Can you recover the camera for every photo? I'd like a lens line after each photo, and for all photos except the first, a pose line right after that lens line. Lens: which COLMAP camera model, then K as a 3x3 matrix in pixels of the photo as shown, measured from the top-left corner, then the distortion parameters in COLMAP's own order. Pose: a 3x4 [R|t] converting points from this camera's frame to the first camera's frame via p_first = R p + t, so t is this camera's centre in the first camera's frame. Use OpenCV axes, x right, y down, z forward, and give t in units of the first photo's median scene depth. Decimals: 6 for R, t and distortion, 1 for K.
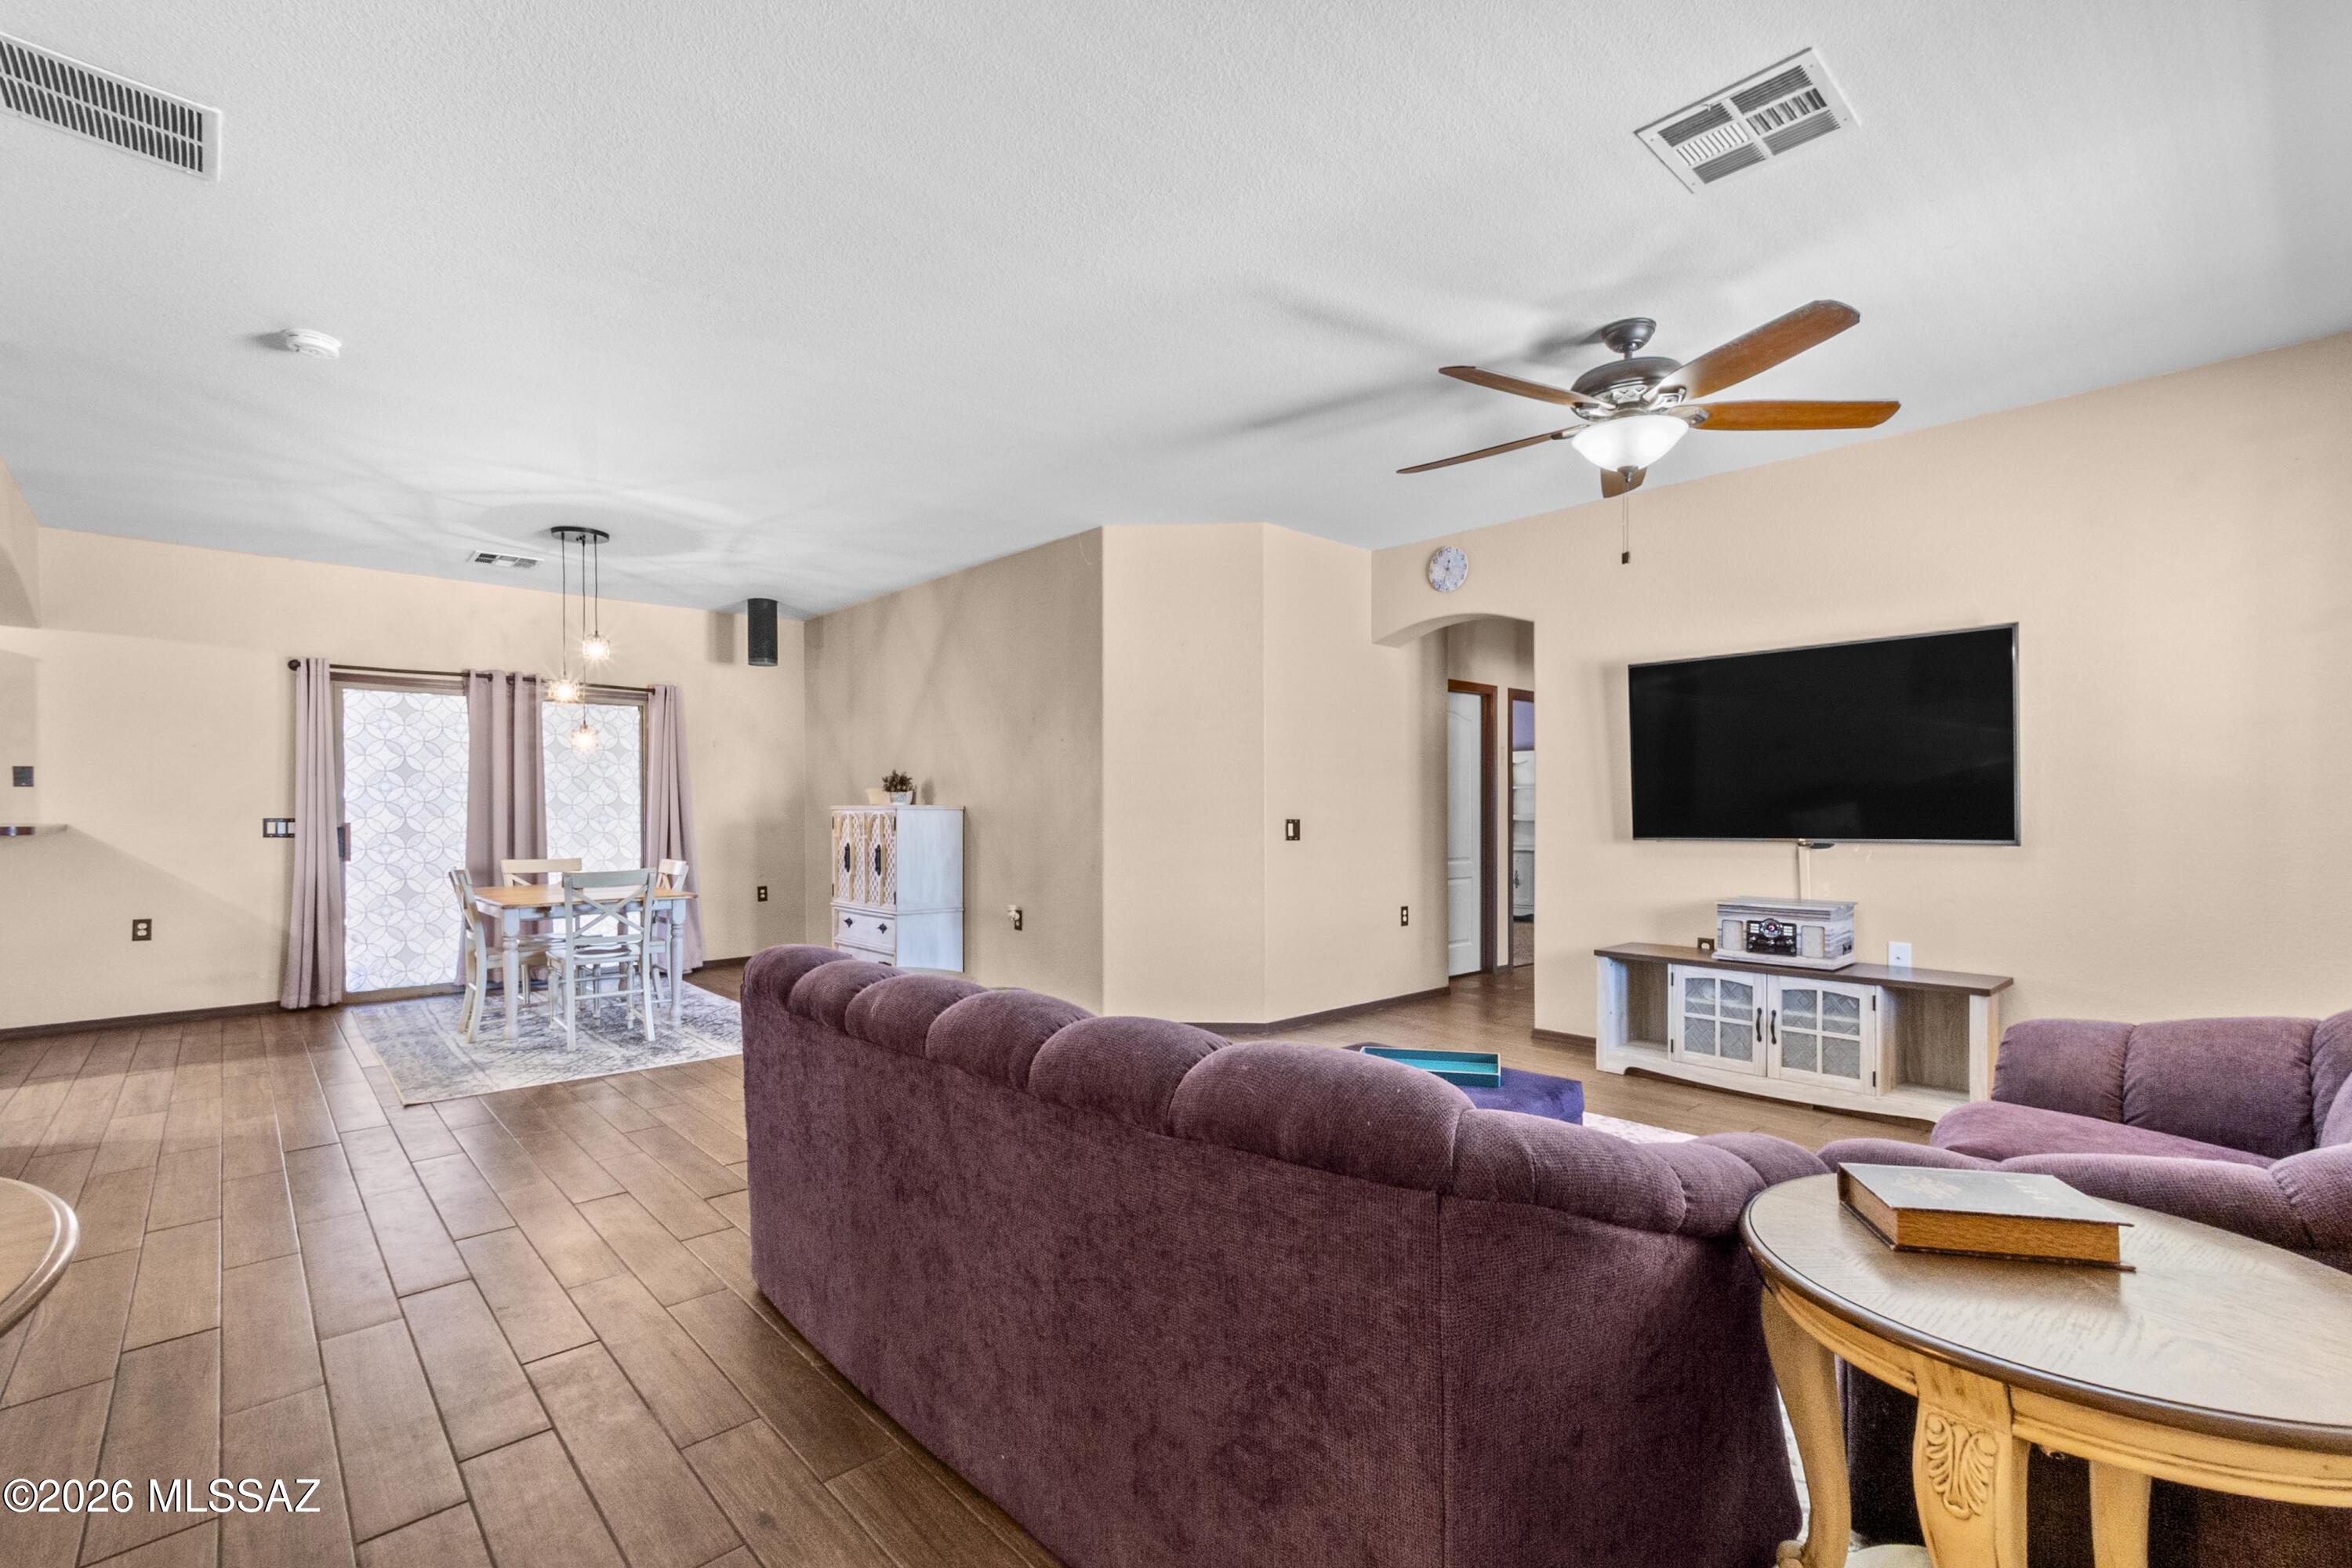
lens RADIAL K [[1061.7, 0, 1188.9], [0, 1061.7, 797.2], [0, 0, 1]] dist [-0.003076, 0.000667]
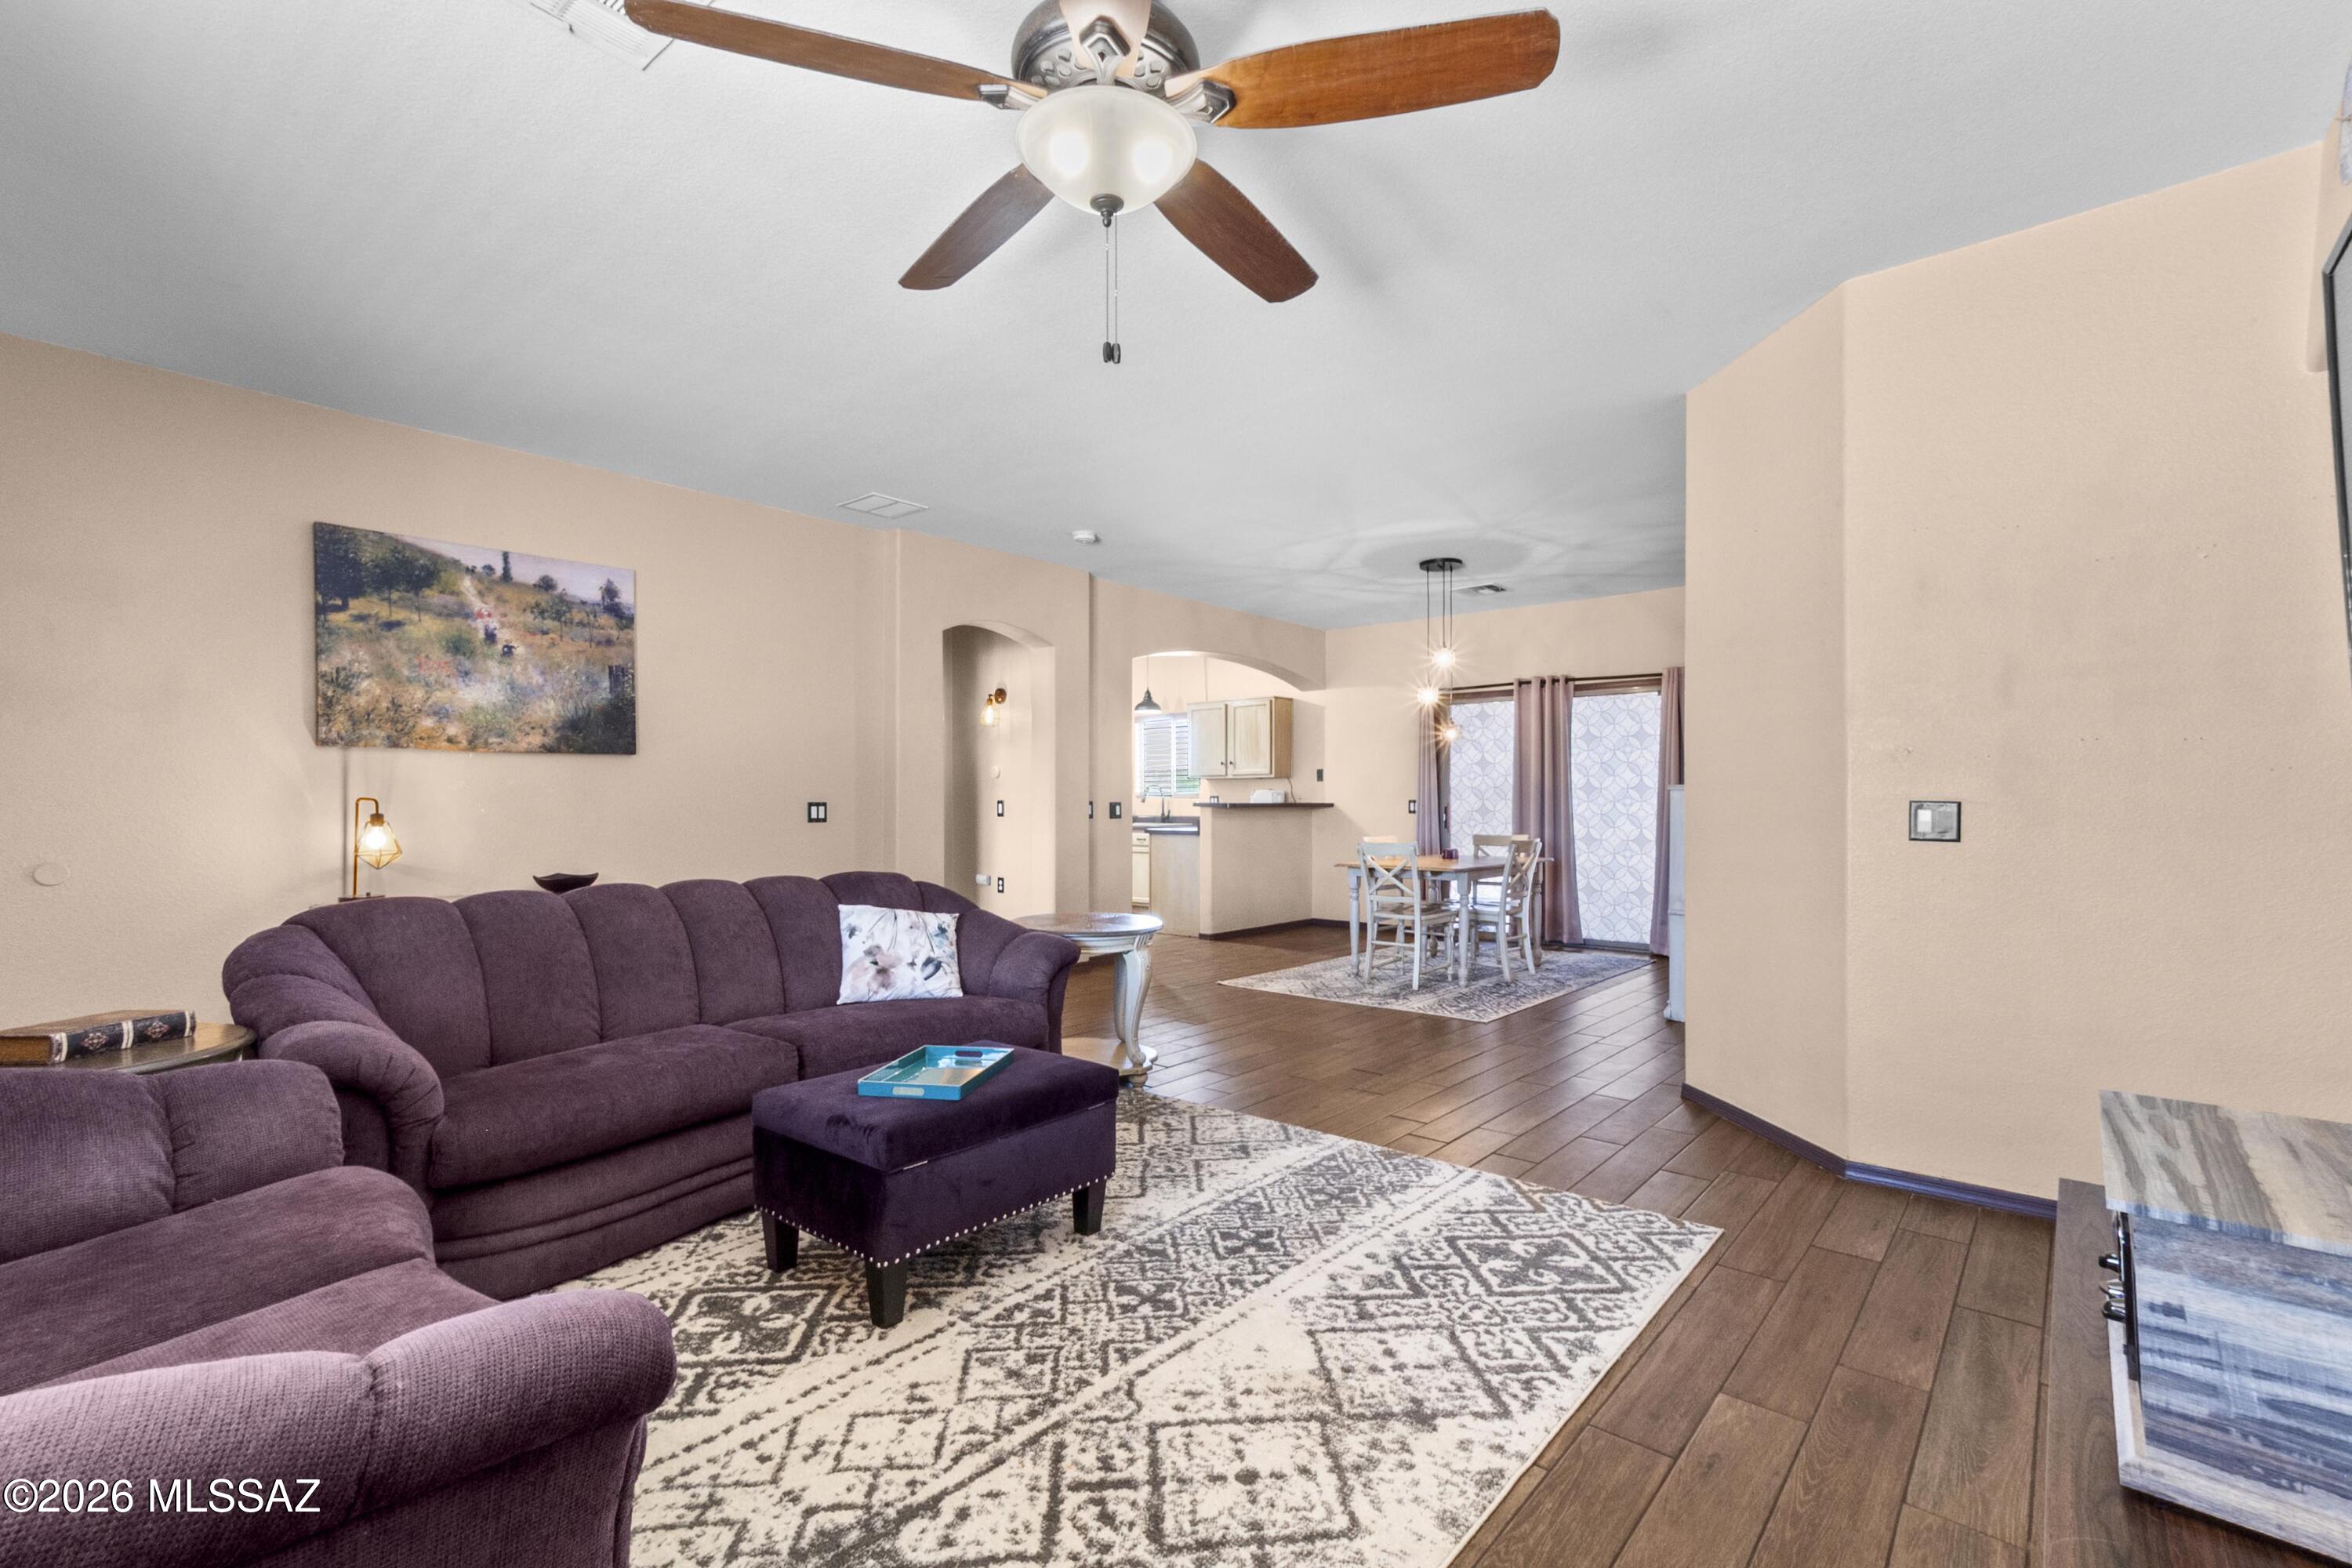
lens RADIAL K [[1061.7, 0, 1188.9], [0, 1061.7, 797.2], [0, 0, 1]] dist [-0.003076, 0.000667]
pose [[0.127370, -0.001708, -0.991854, 0.565756], [0.014592, 0.999894, 0.000152, 0.012348], [0.991748, -0.014492, 0.127382, 0.554958]]
